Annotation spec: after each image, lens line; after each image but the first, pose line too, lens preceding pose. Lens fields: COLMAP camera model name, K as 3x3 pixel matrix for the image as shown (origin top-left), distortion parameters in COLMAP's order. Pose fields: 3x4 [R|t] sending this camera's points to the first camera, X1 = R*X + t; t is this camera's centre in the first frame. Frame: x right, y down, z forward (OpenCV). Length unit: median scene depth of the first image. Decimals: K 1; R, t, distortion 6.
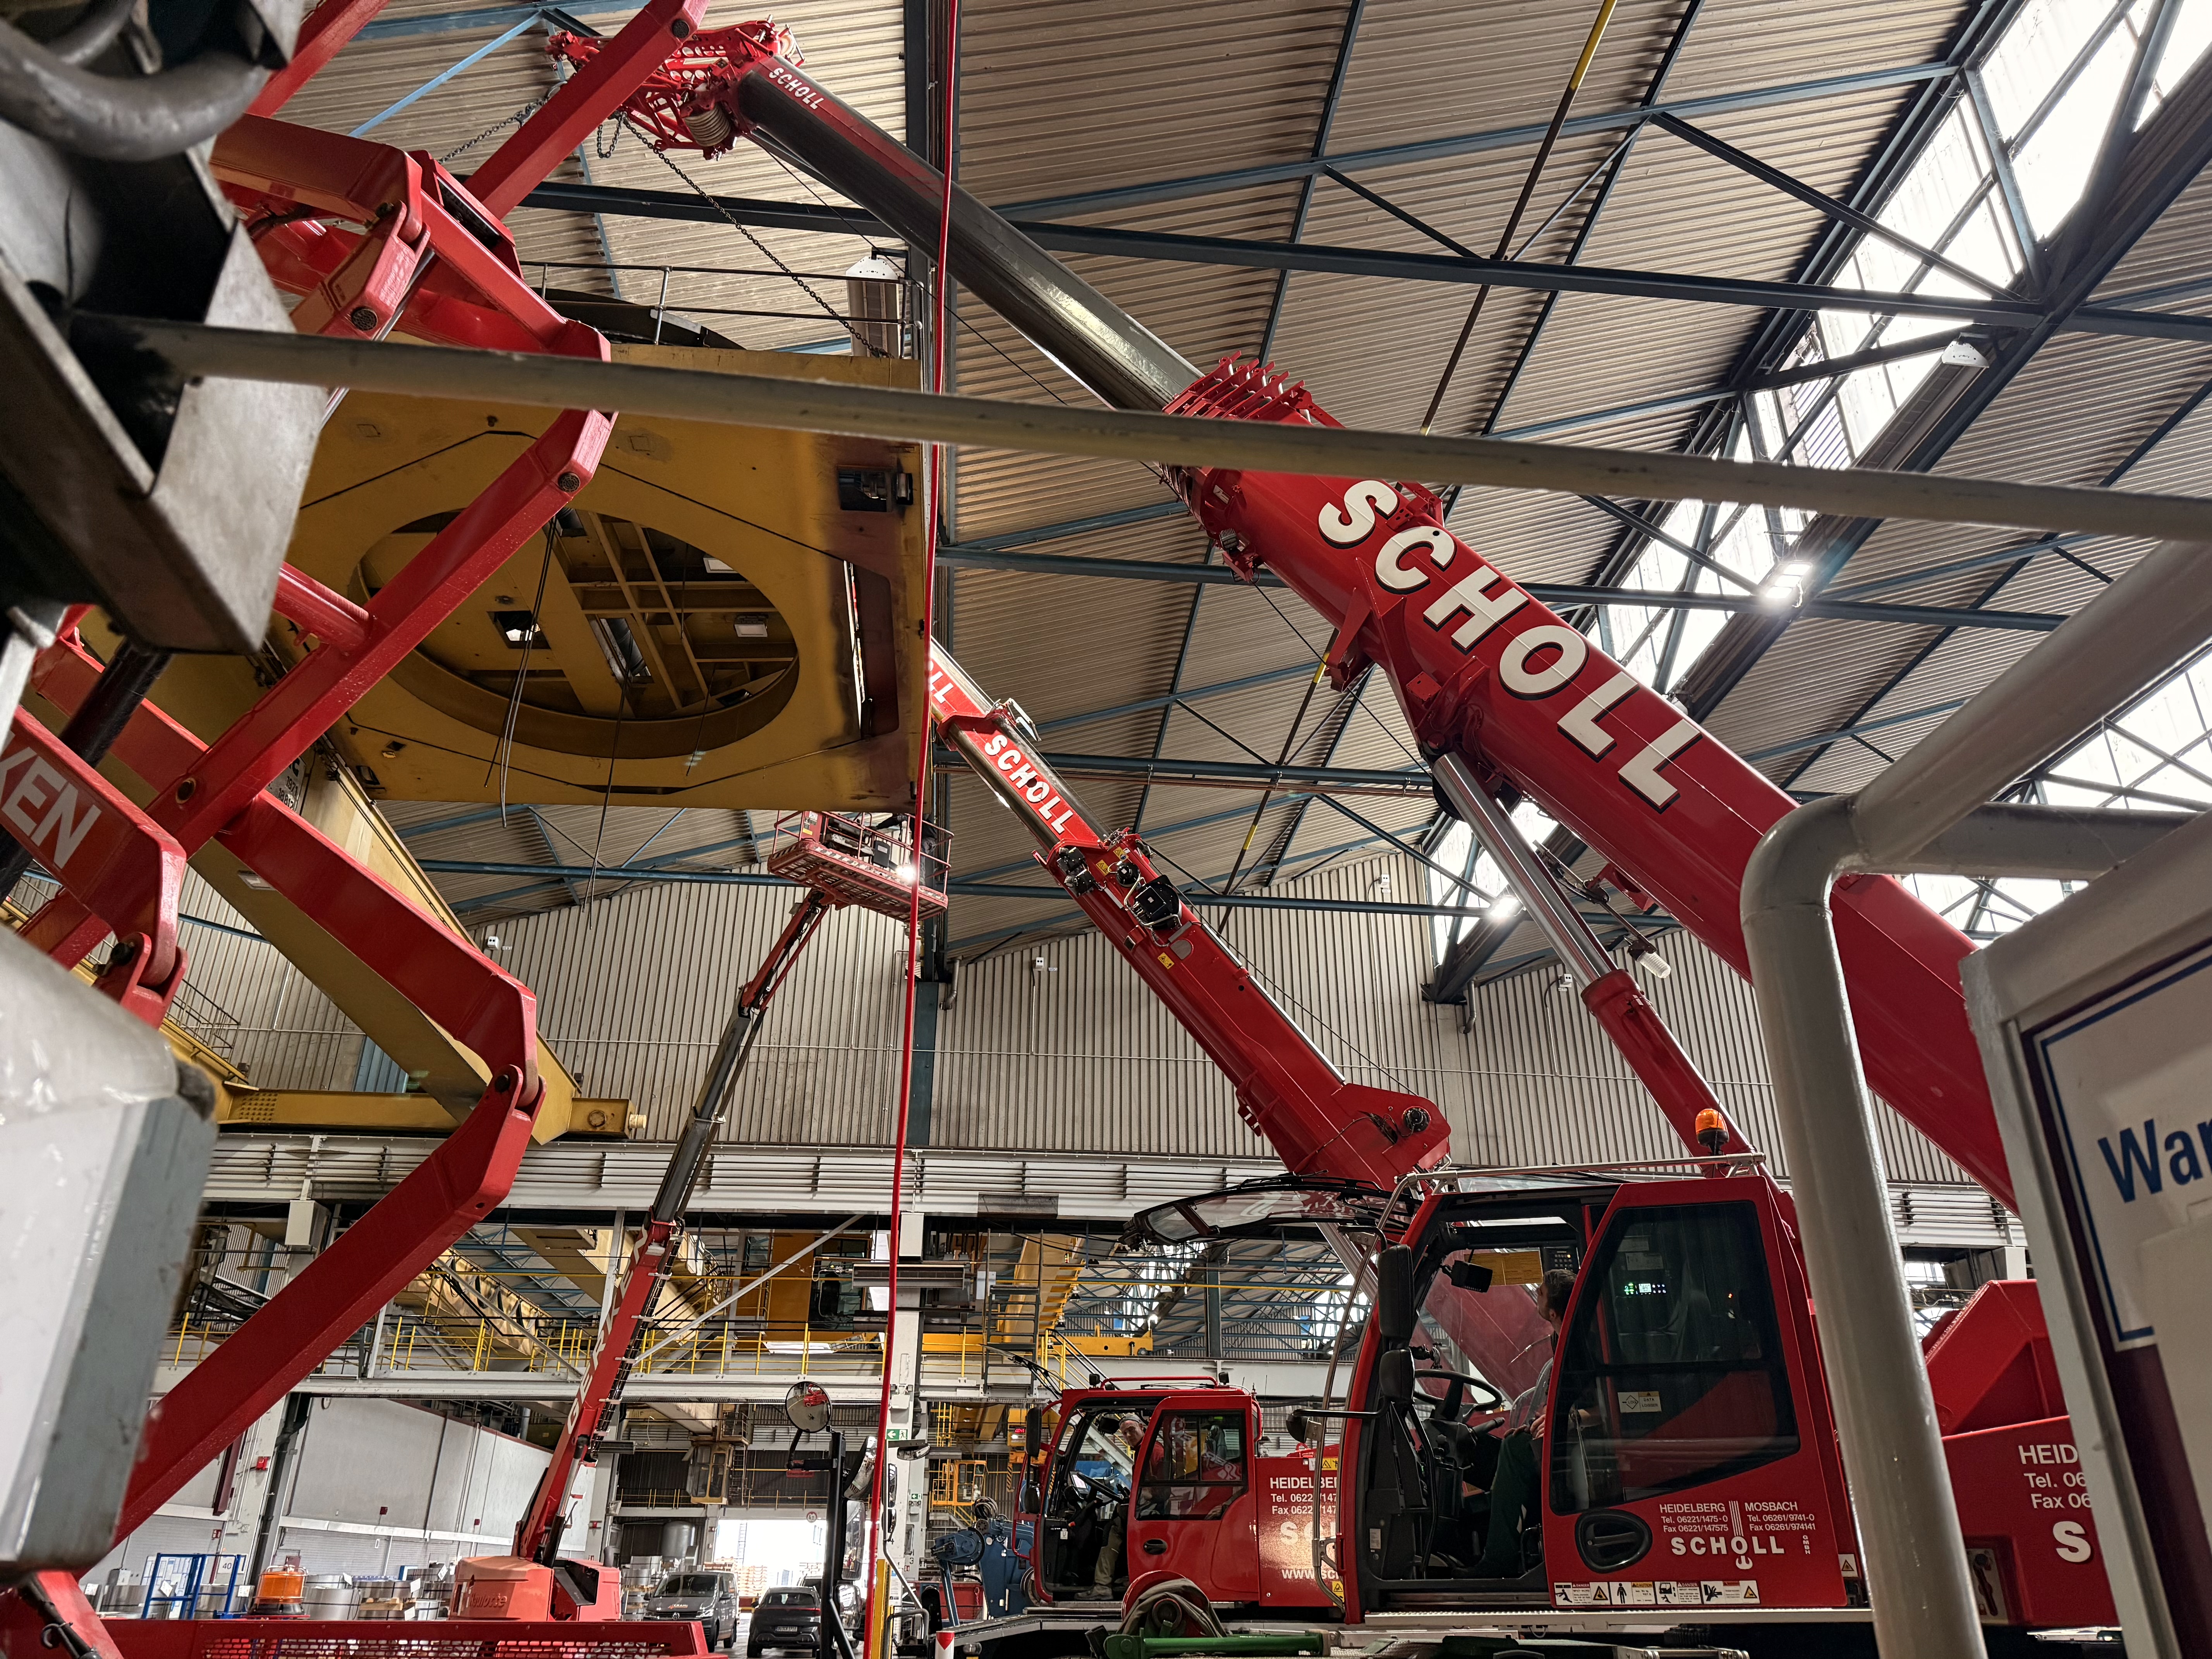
lens RADIAL K [[1557.7, 0, 1106.0], [0, 1557.7, 829.5], [0, 0, 1]] dist [0.082438, -0.101812]
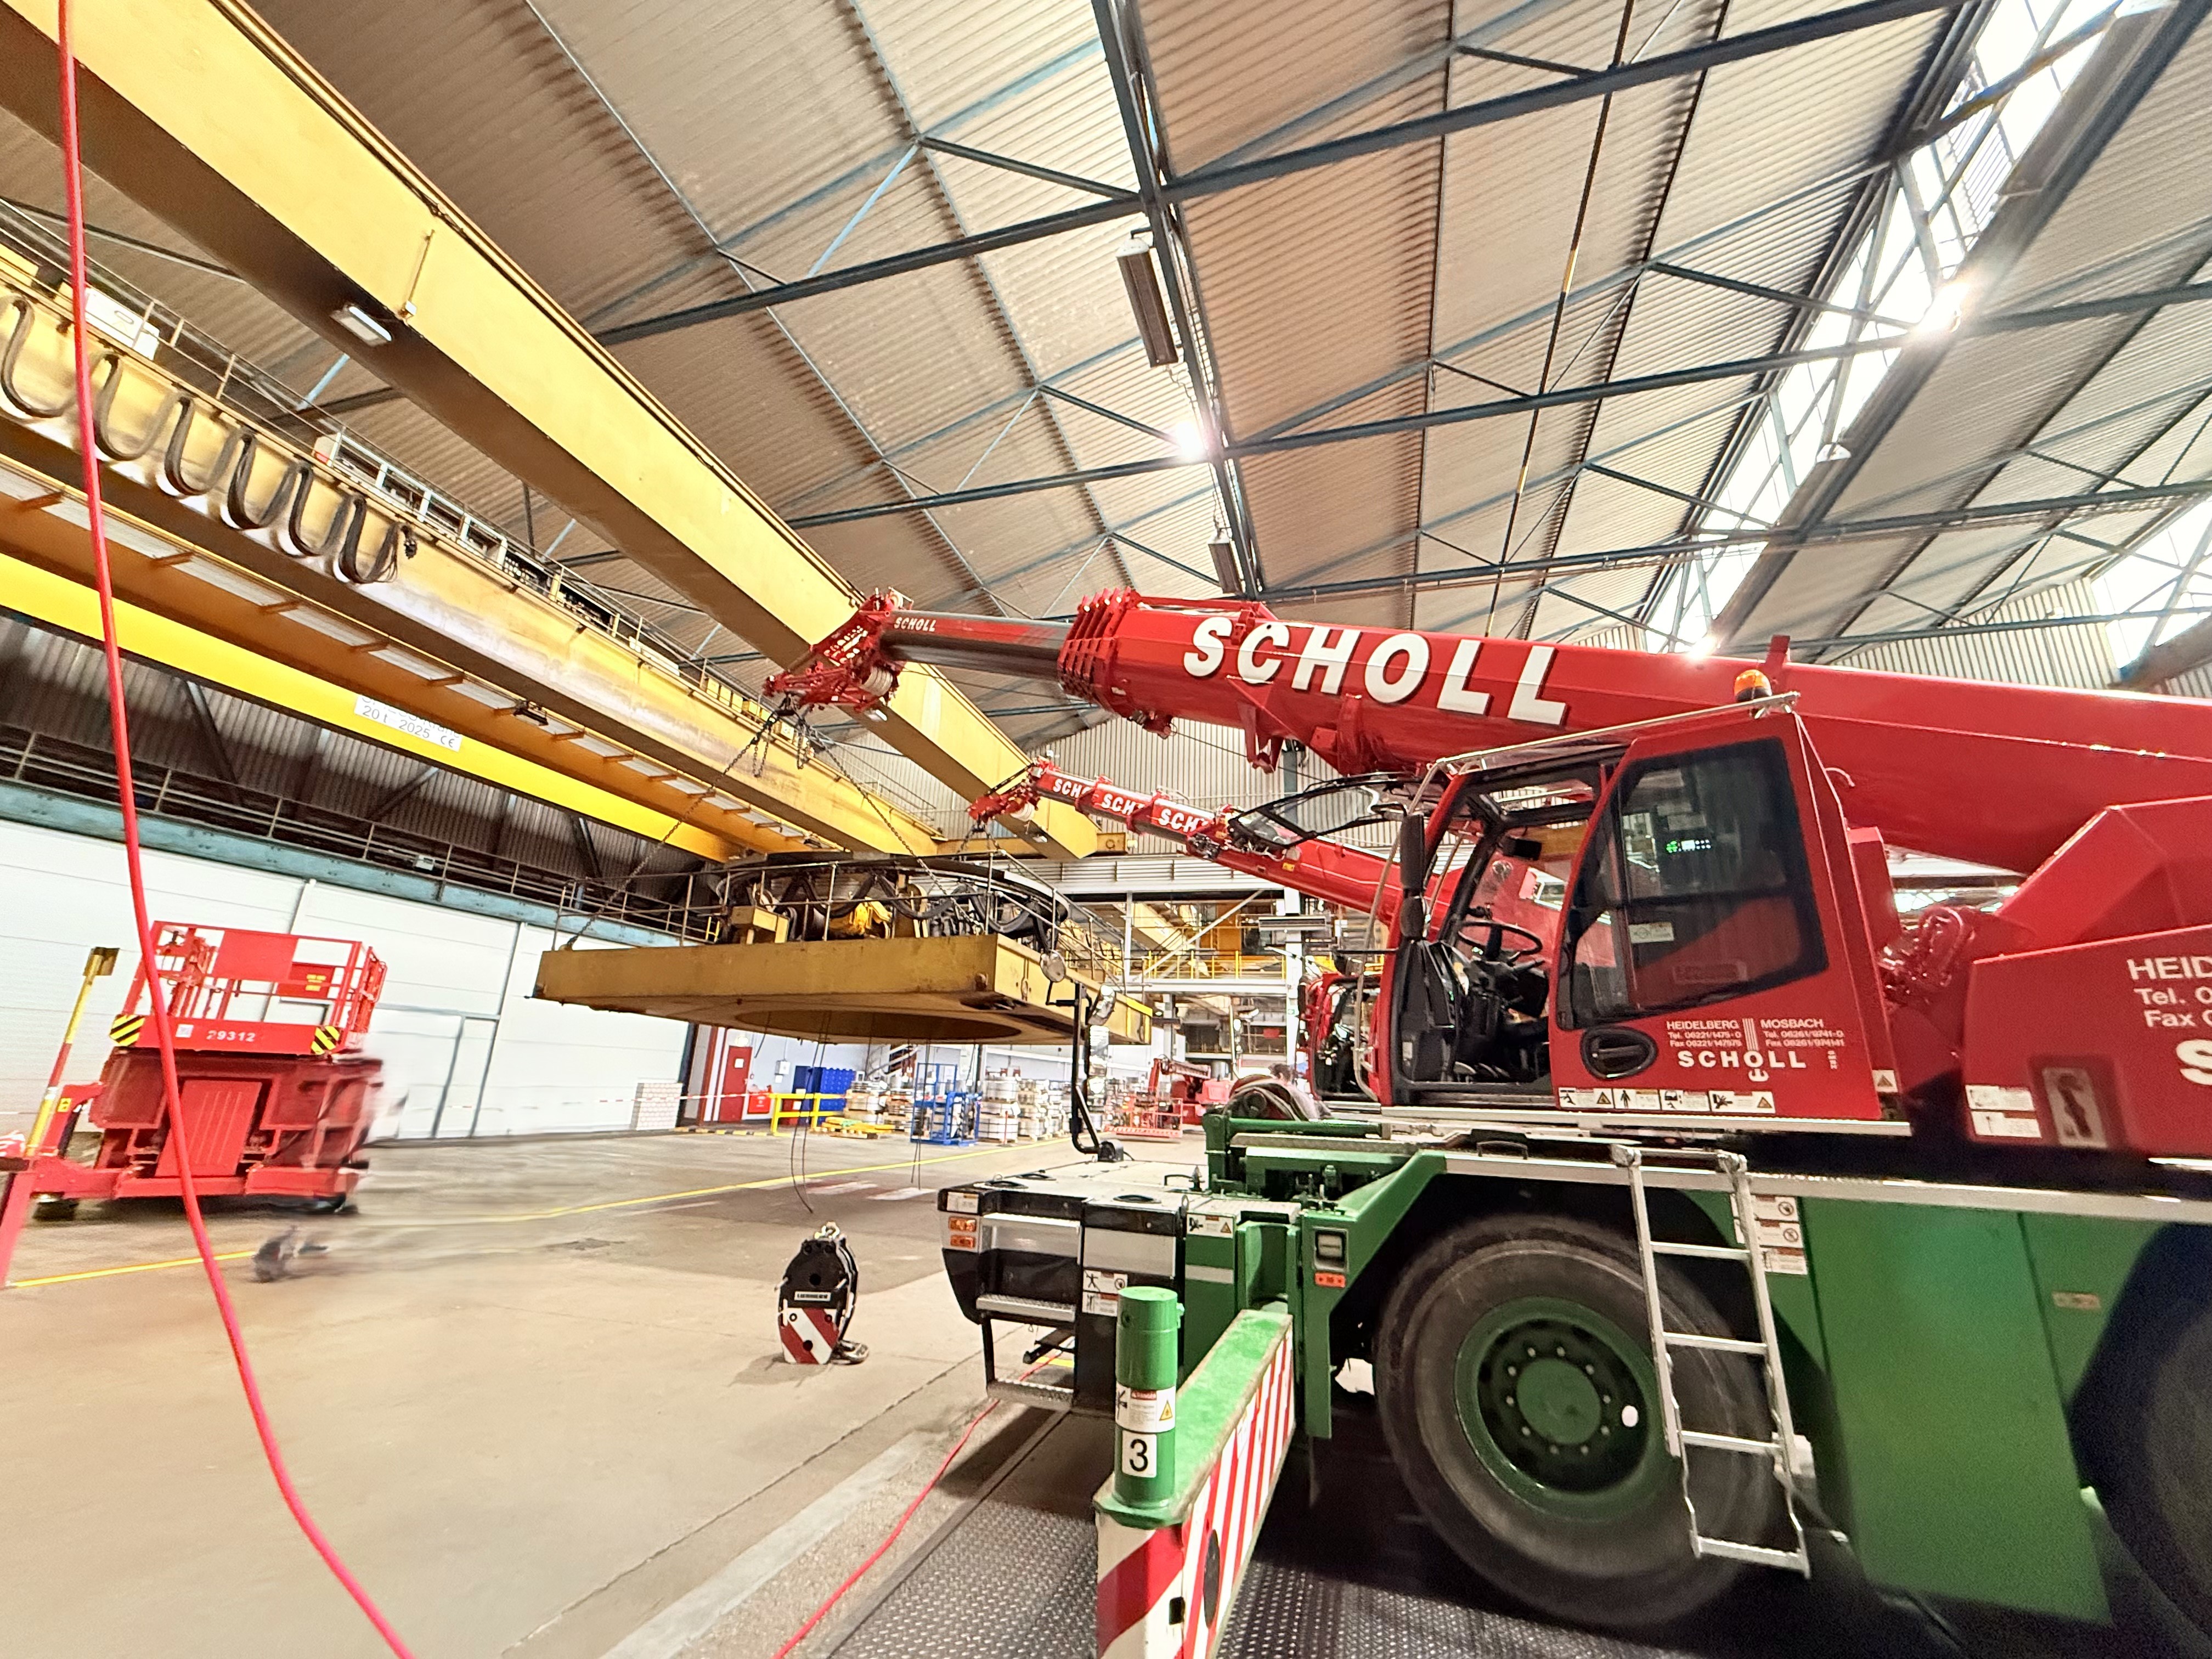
lens RADIAL K [[875.7, 0, 1106.0], [0, 875.7, 829.5], [0, 0, 1]] dist [-0.001826, -0.000061]
pose [[0.919502, -0.074798, -0.385904, 0.234488], [0.131535, 0.983683, 0.122748, 0.174334], [0.370426, -0.163626, 0.914337, 0.338416]]
